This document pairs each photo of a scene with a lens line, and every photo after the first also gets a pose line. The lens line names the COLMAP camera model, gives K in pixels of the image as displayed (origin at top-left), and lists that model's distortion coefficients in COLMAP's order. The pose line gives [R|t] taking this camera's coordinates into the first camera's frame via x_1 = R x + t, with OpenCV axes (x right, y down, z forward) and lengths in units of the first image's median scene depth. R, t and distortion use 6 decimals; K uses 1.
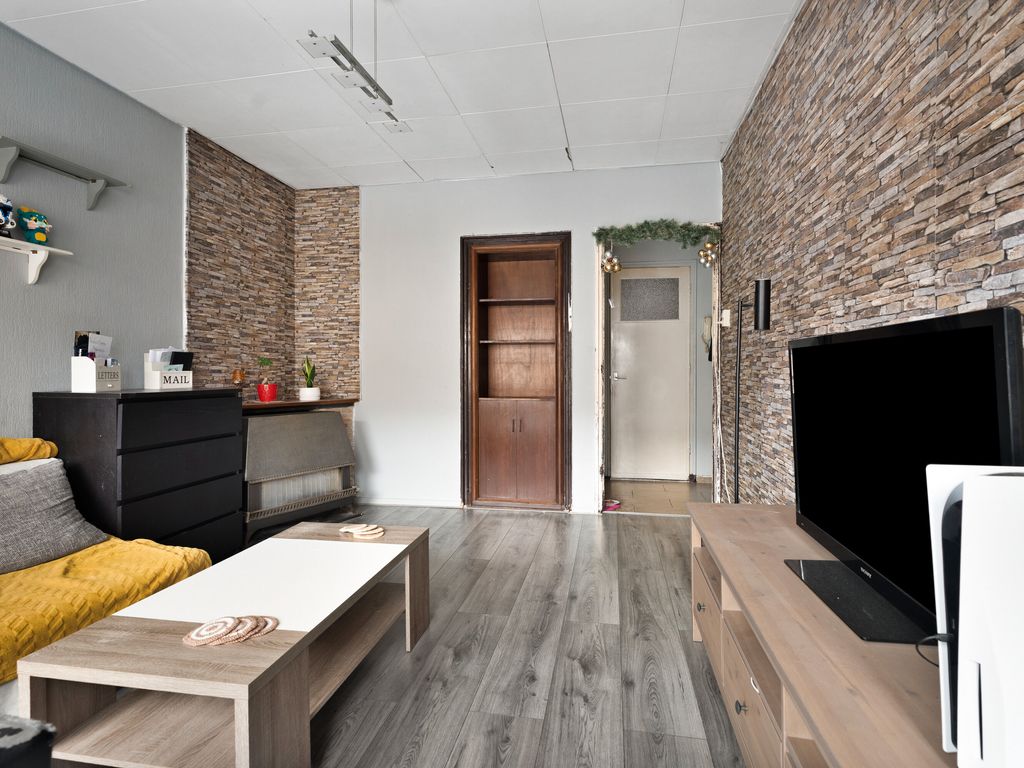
lens RADIAL K [[537.7, 0, 512.0], [0, 537.7, 384.0], [0, 0, 1]] dist [0.002026, 0.000466]
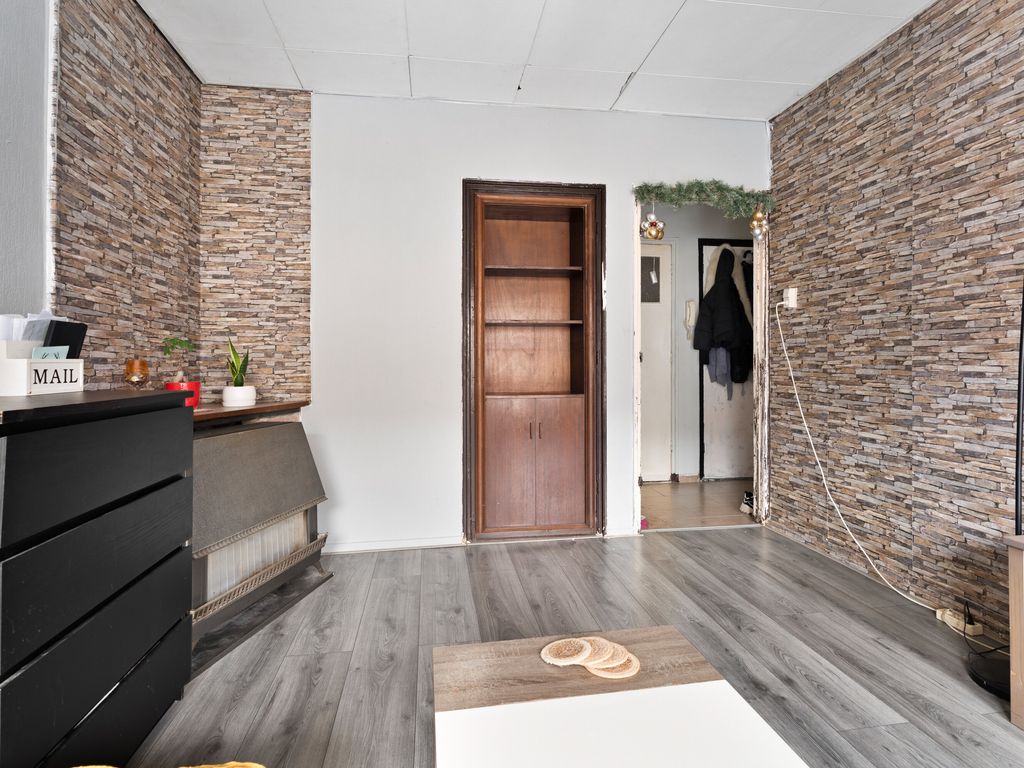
lens RADIAL K [[542.7, 0, 510.8], [0, 542.7, 369.3], [0, 0, 1]] dist [-0.000689, -0.000450]
pose [[0.946040, -0.008427, 0.323942, -0.279057], [0.012508, 0.999866, -0.010518, -0.002655], [-0.323810, 0.014002, 0.946019, 0.275669]]
